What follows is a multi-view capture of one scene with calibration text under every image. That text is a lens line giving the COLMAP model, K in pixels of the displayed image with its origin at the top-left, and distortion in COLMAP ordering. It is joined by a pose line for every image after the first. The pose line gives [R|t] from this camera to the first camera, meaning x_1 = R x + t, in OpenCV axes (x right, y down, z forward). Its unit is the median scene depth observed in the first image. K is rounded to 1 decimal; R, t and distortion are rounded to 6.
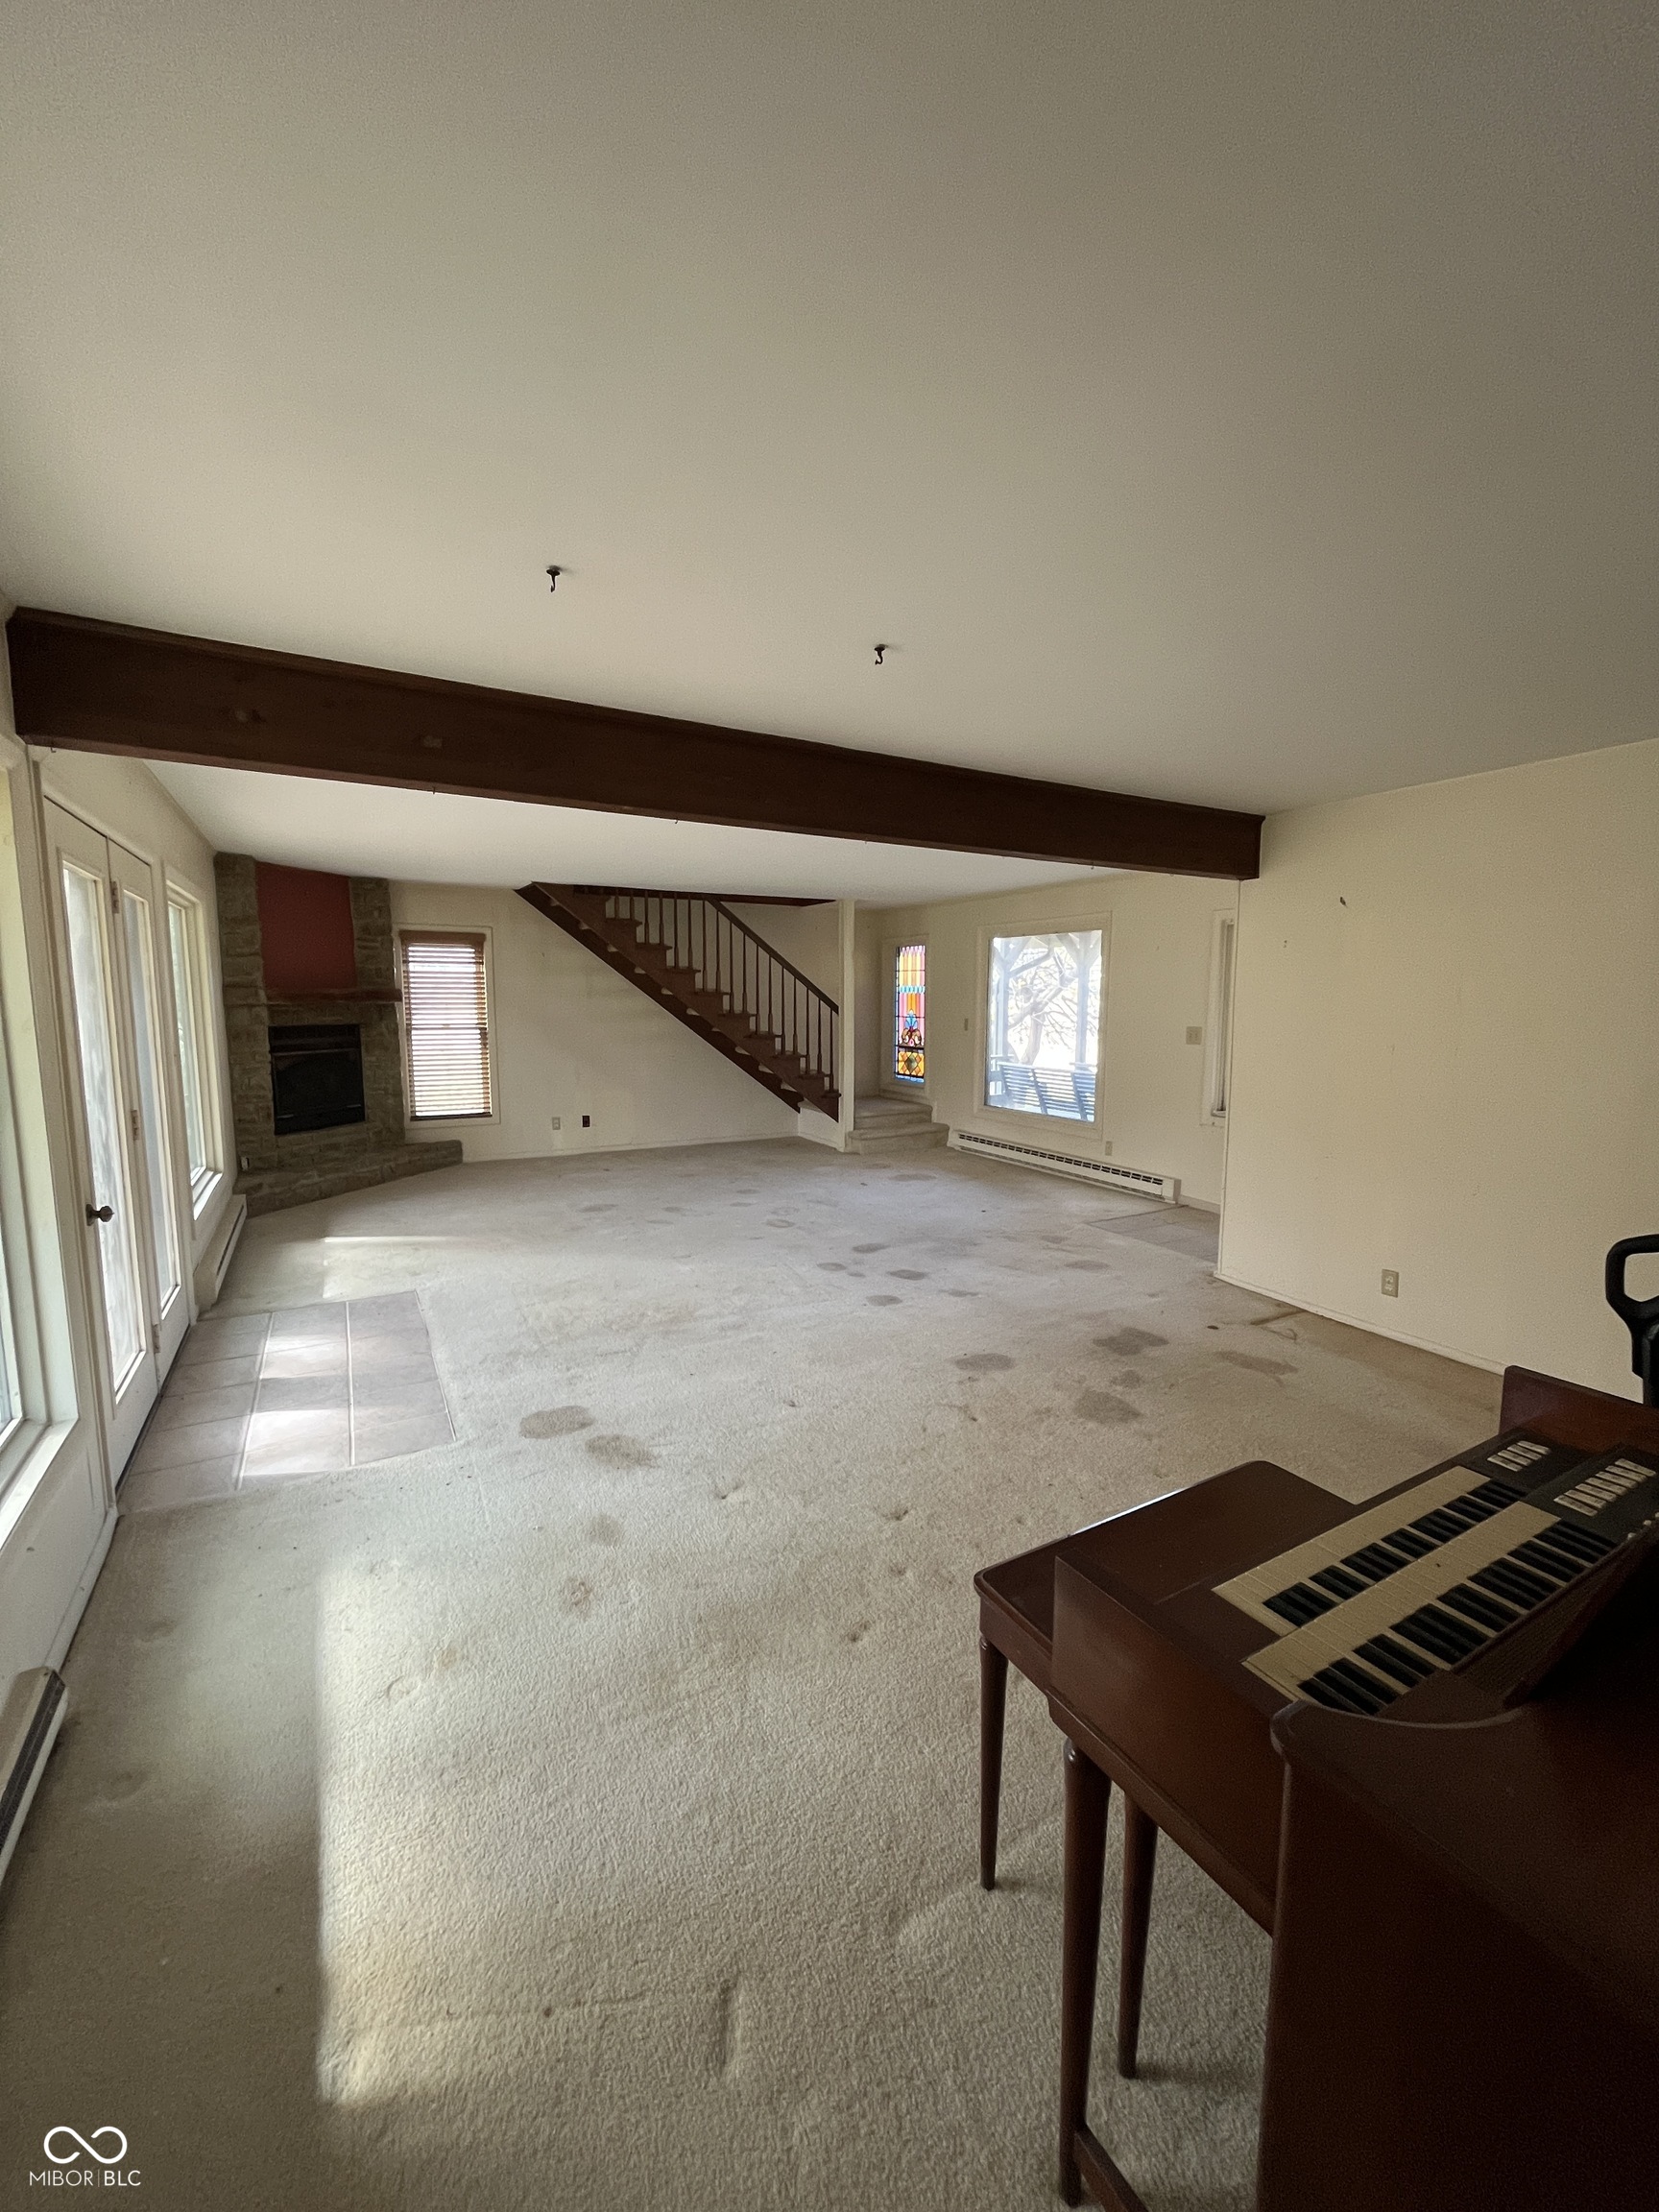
lens RADIAL K [[889.8, 0, 835.1], [0, 889.8, 1111.2], [0, 0, 1]] dist [-0.006488, 0.000269]
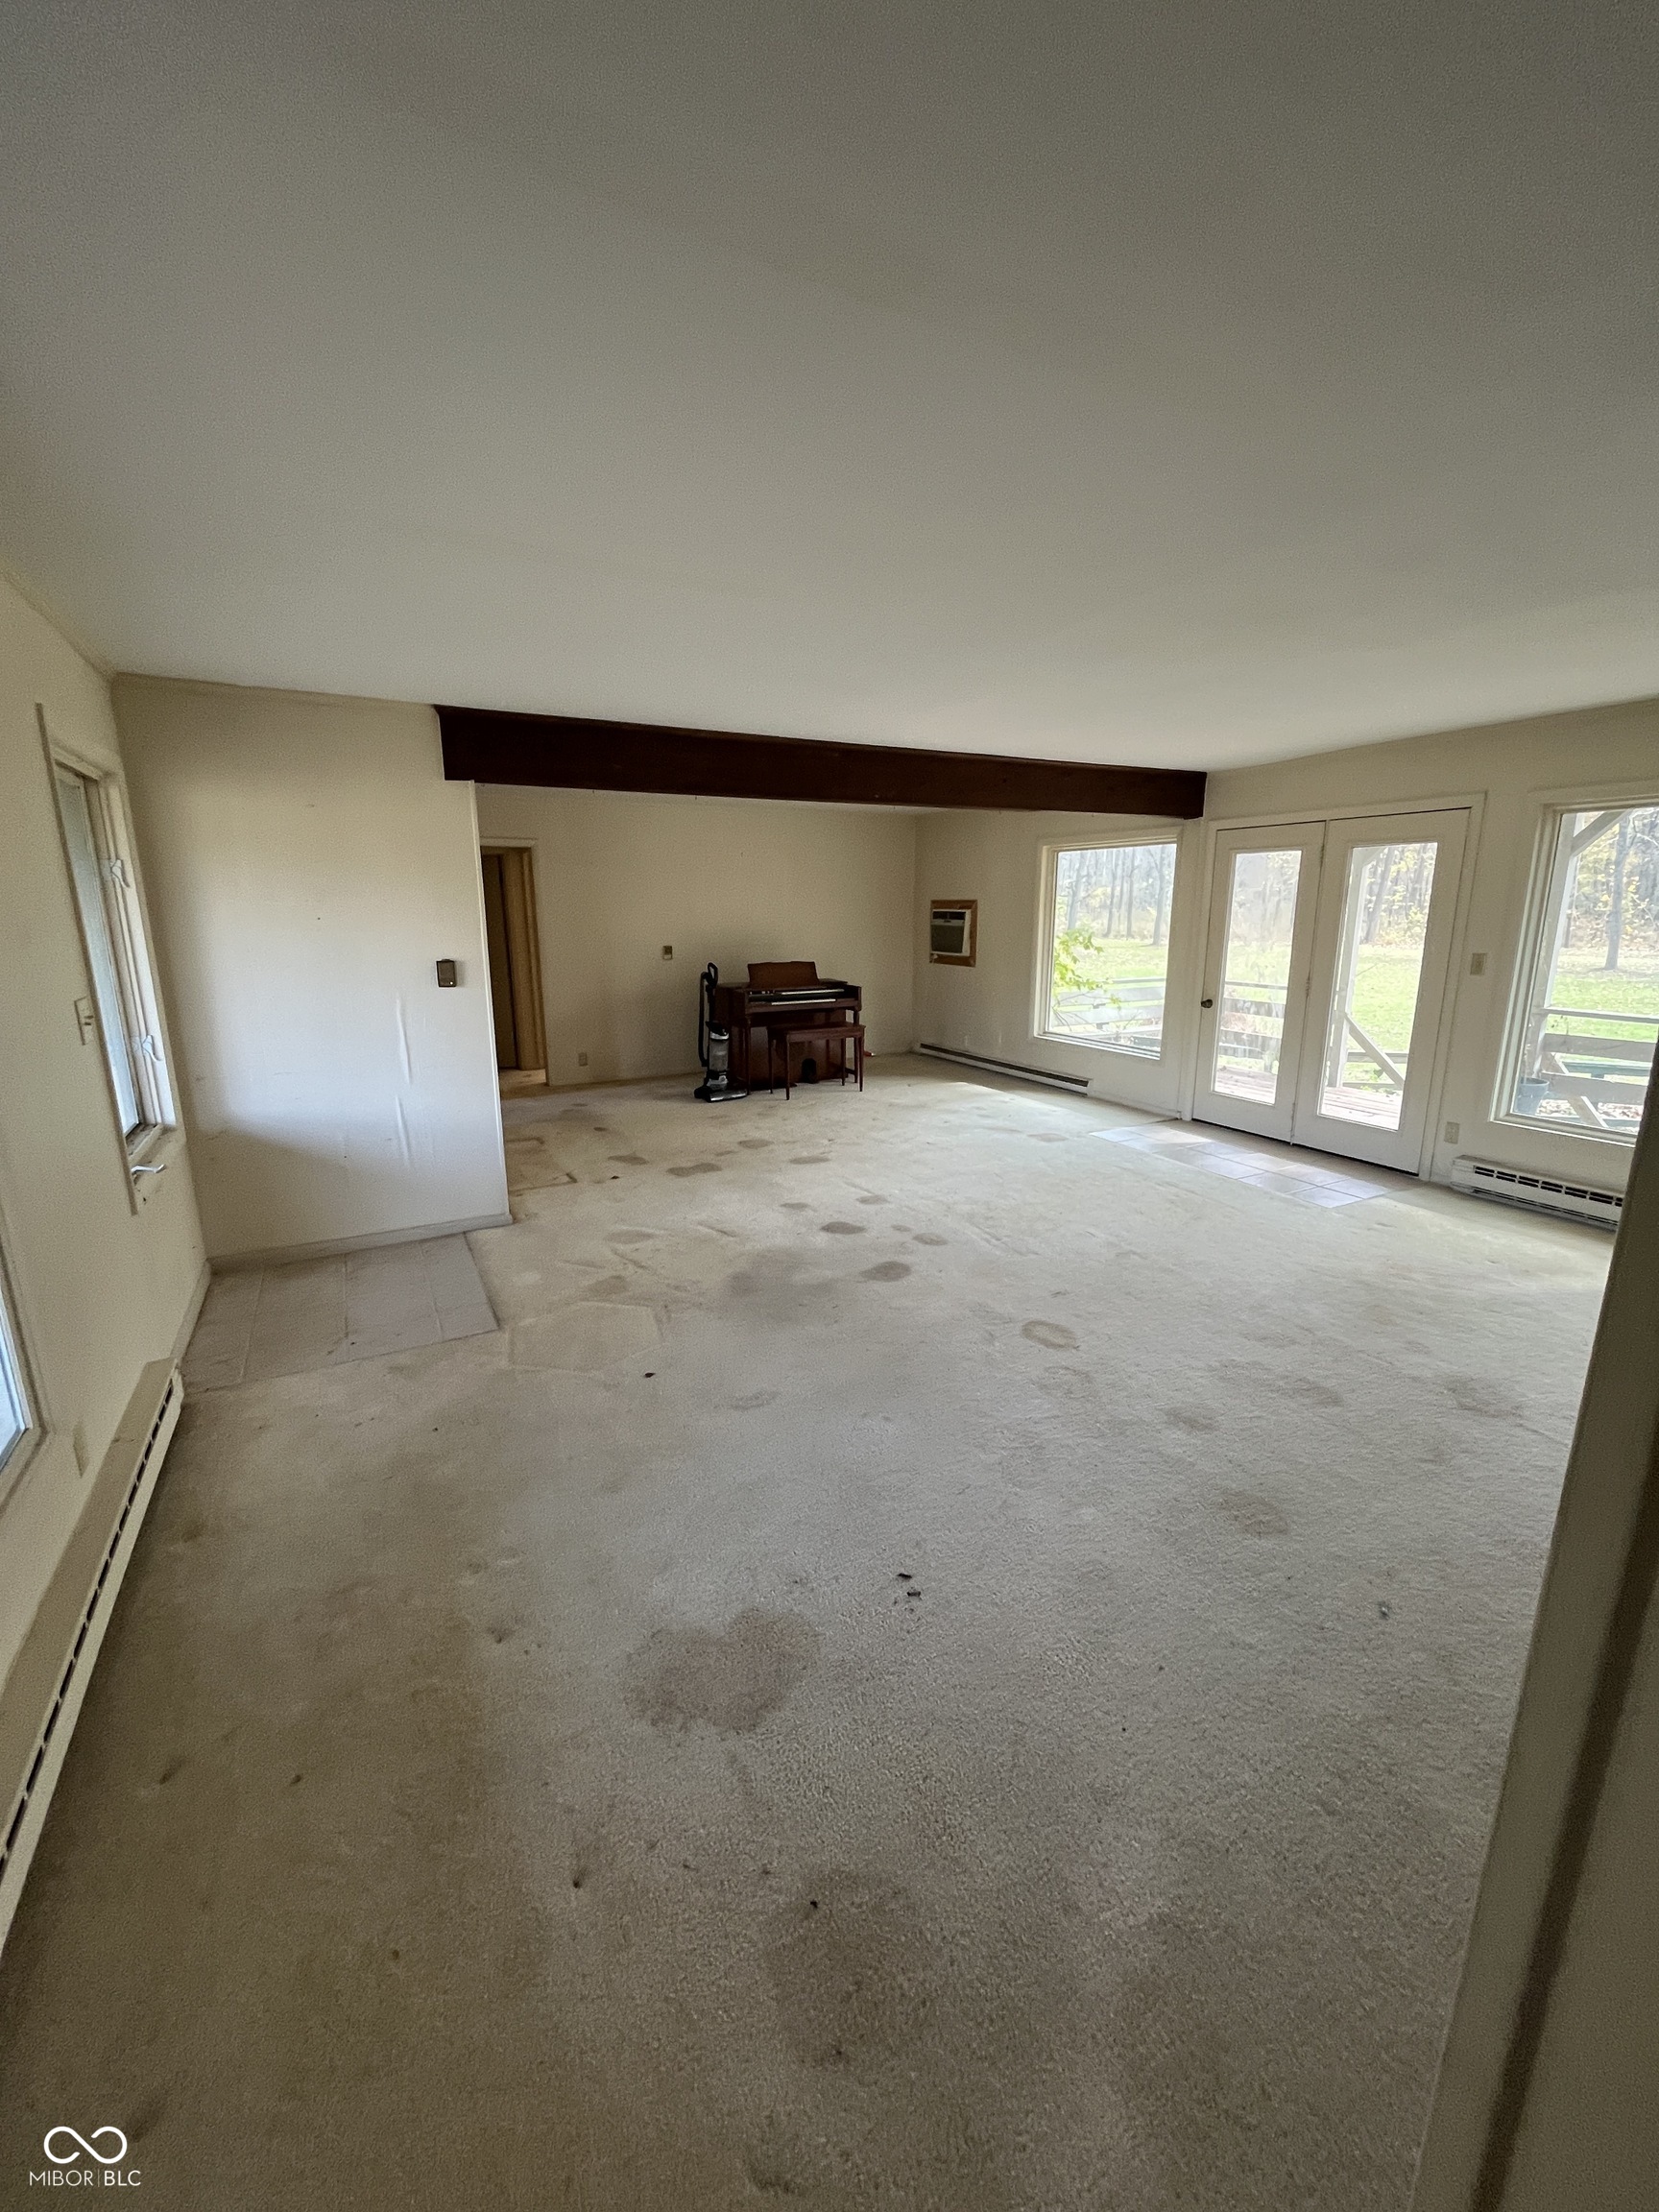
lens RADIAL K [[889.8, 0, 831.6], [0, 889.8, 1102.7], [0, 0, 1]] dist [-0.006488, 0.000269]
pose [[-0.999845, -0.006113, 0.016484, 0.053735], [-0.000127, 0.940091, 0.340923, -0.162477], [-0.017581, 0.340868, -0.939947, 1.205485]]
